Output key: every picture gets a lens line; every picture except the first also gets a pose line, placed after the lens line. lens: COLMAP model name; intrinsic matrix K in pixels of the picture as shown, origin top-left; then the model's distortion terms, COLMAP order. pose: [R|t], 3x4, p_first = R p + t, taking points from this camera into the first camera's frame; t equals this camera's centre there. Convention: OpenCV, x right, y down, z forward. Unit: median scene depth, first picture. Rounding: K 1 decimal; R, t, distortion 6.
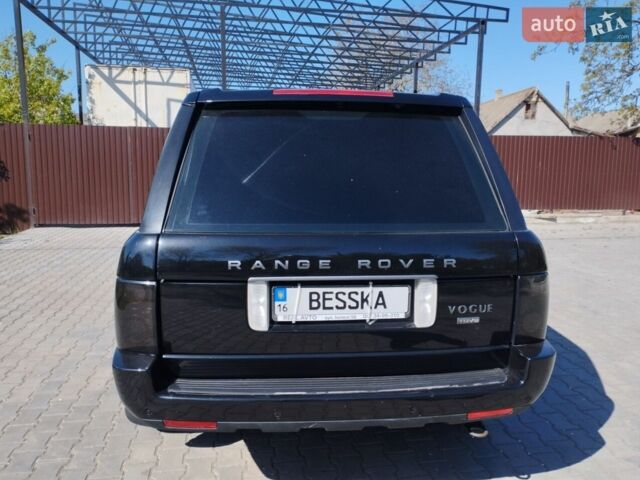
lens RADIAL K [[508.1, 0, 339.6], [0, 508.1, 241.1], [0, 0, 1]] dist [0.130011, -0.161507]
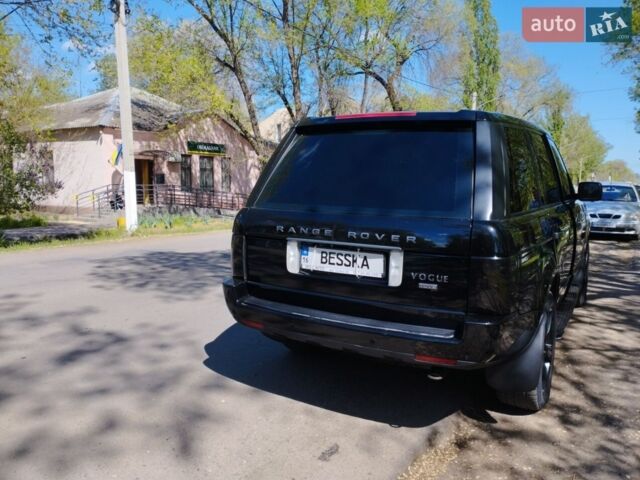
lens RADIAL K [[518.8, 0, 323.1], [0, 518.8, 240.4], [0, 0, 1]] dist [0.087091, -0.115884]
pose [[0.815122, 0.078134, -0.573996, 0.800913], [-0.096052, 0.995376, -0.000909, 0.068764], [0.571271, 0.055874, 0.818858, -0.232916]]
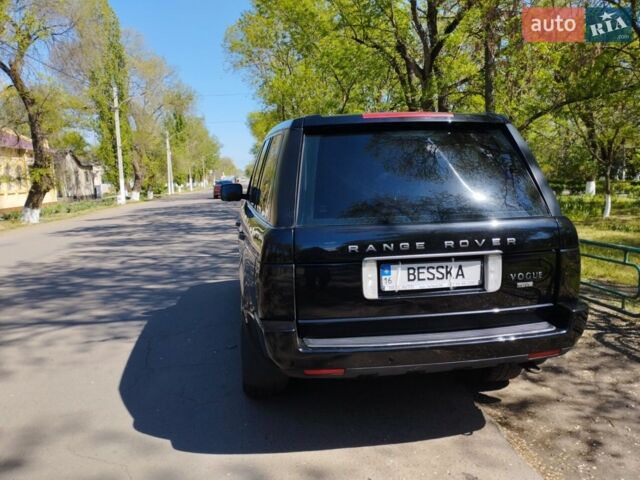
lens RADIAL K [[524.3, 0, 326.6], [0, 524.3, 240.5], [0, 0, 1]] dist [0.106670, -0.136324]
pose [[0.996590, -0.042328, 0.070823, -0.355731], [0.043753, 0.998868, -0.018690, 0.046255], [-0.069952, 0.021725, 0.997314, -0.330588]]
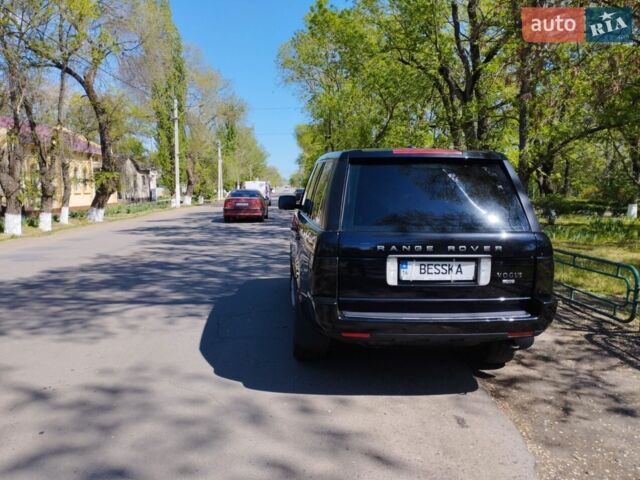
lens RADIAL K [[518.8, 0, 323.1], [0, 518.8, 240.4], [0, 0, 1]] dist [0.087091, -0.115884]
pose [[0.999932, 0.005502, -0.010304, -0.379832], [-0.005902, 0.999214, -0.039207, 0.089844], [0.010080, 0.039265, 0.999178, -0.837638]]
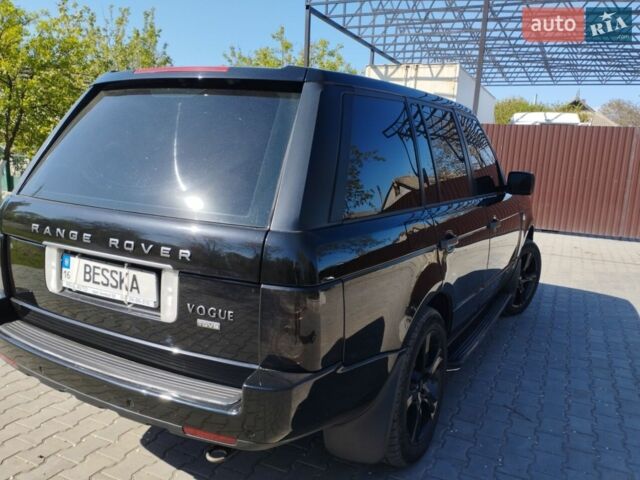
lens RADIAL K [[524.3, 0, 326.6], [0, 524.3, 240.5], [0, 0, 1]] dist [0.106670, -0.136324]
pose [[0.825822, 0.123674, -0.550202, 0.918278], [-0.123753, 0.991617, 0.037149, -0.045981], [0.550185, 0.037411, 0.834205, 0.368389]]
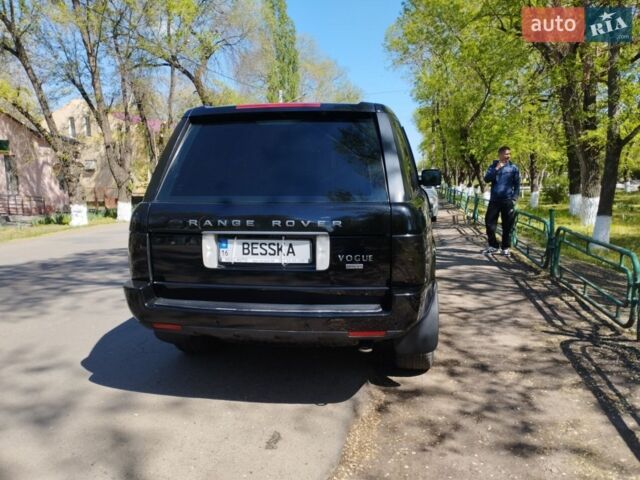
lens RADIAL K [[518.8, 0, 323.1], [0, 518.8, 240.4], [0, 0, 1]] dist [0.087091, -0.115884]
pose [[0.967970, 0.015738, -0.250573, 0.532550], [-0.020053, 0.999691, -0.014678, 0.110002], [0.250264, 0.019232, 0.967986, -0.381100]]
